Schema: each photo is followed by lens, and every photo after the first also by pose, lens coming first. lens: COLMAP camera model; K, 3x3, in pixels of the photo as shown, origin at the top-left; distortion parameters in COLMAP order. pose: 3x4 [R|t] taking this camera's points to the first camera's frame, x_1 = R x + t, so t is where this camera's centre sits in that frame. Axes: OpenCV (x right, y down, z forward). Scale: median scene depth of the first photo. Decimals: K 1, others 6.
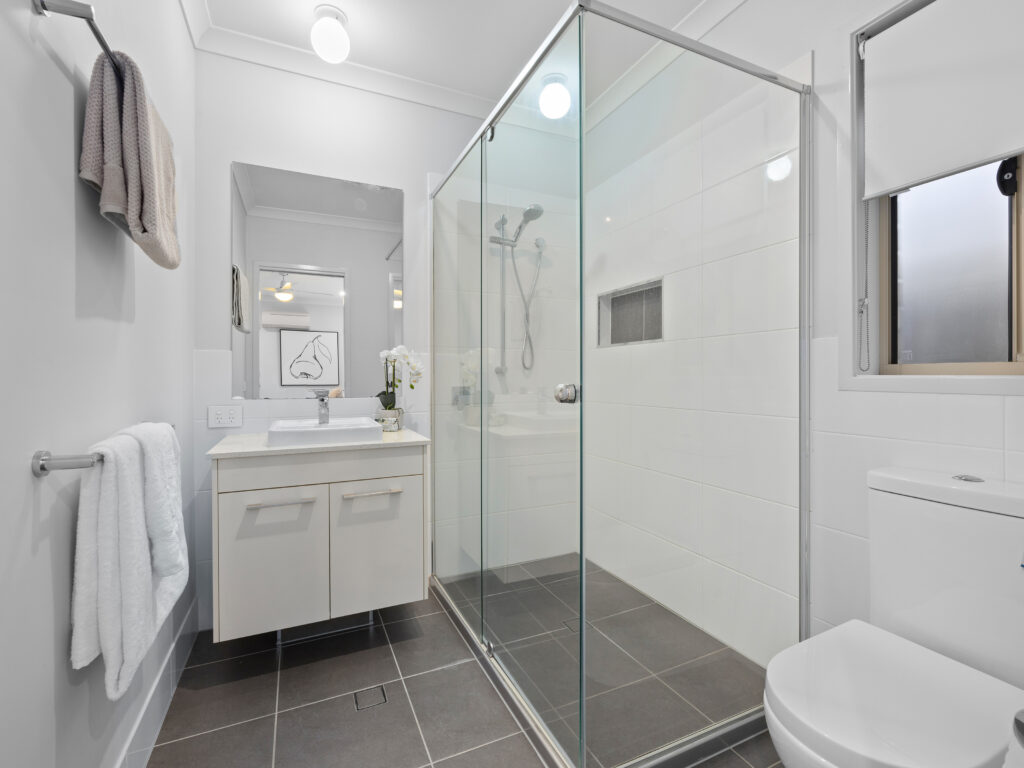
lens RADIAL K [[469.5, 0, 513.7], [0, 469.5, 380.0], [0, 0, 1]] dist [0.001252, 0.000449]
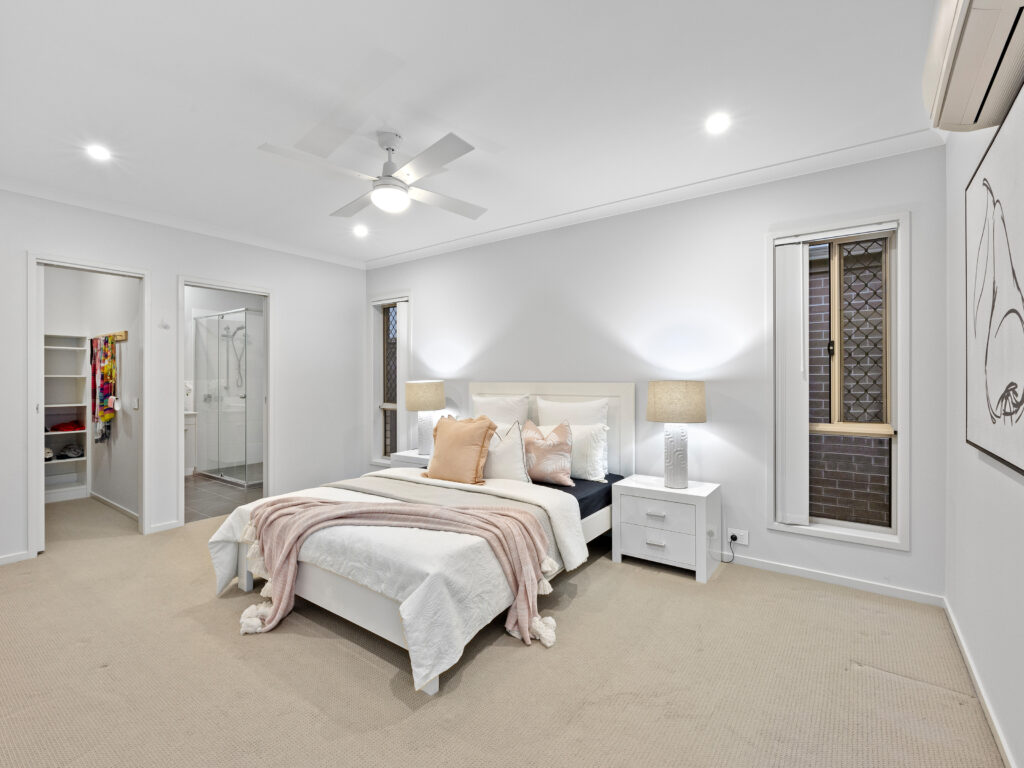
lens RADIAL K [[469.5, 0, 513.7], [0, 469.5, 380.0], [0, 0, 1]] dist [0.001252, 0.000449]
pose [[0.872478, -0.000187, 0.488654, 0.084290], [0.010507, 0.999776, -0.018376, 0.001969], [-0.488541, 0.021167, 0.872284, -1.962608]]
